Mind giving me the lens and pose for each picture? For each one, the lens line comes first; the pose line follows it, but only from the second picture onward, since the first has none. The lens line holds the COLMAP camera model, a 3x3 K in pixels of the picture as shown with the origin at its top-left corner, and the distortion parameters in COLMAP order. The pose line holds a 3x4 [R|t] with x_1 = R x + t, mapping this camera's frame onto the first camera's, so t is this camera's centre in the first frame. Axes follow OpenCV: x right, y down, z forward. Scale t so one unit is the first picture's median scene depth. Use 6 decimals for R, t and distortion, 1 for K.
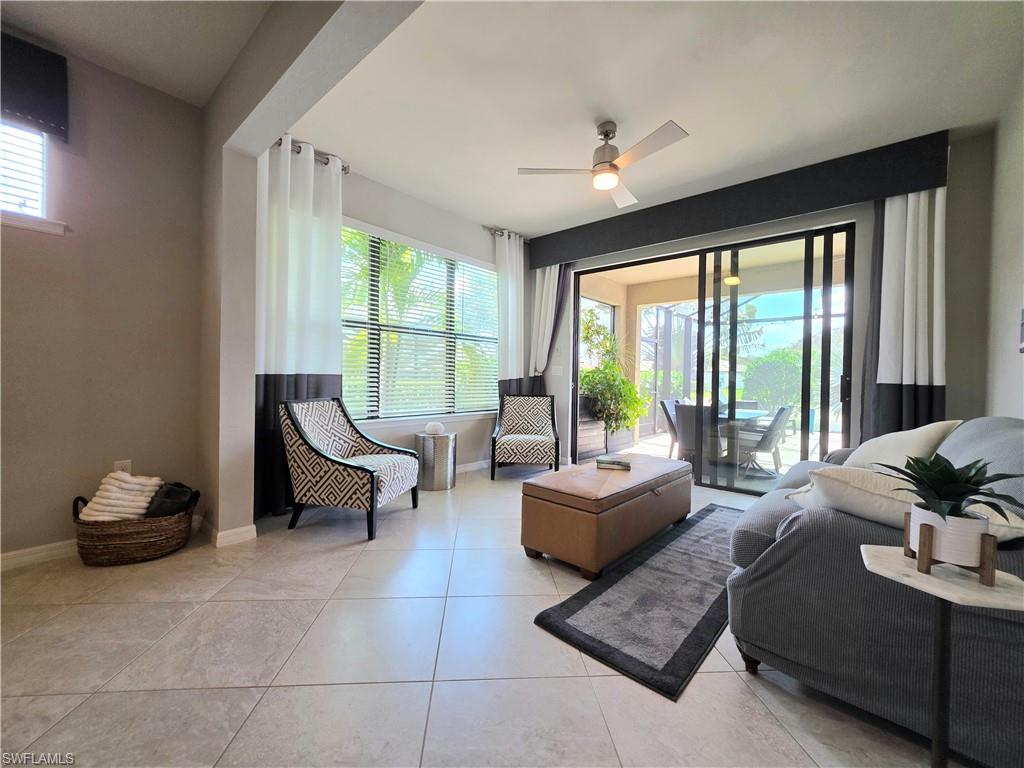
lens RADIAL K [[422.1, 0, 522.6], [0, 422.1, 380.9], [0, 0, 1]] dist [0.001919, 0.000054]
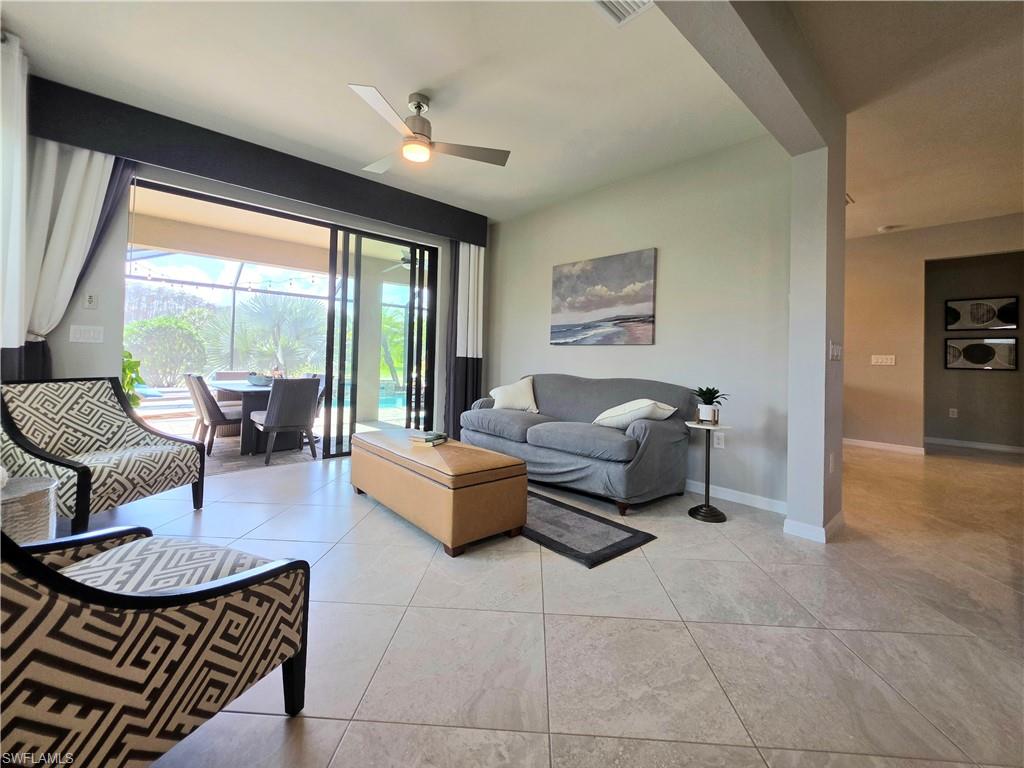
lens RADIAL K [[414.3, 0, 490.3], [0, 414.3, 350.7], [0, 0, 1]] dist [-0.000927, -0.000125]
pose [[0.156547, 0.005119, 0.987657, -0.720413], [-0.017318, 0.999847, -0.002438, -0.017903], [-0.987519, -0.016722, 0.156611, 0.680077]]
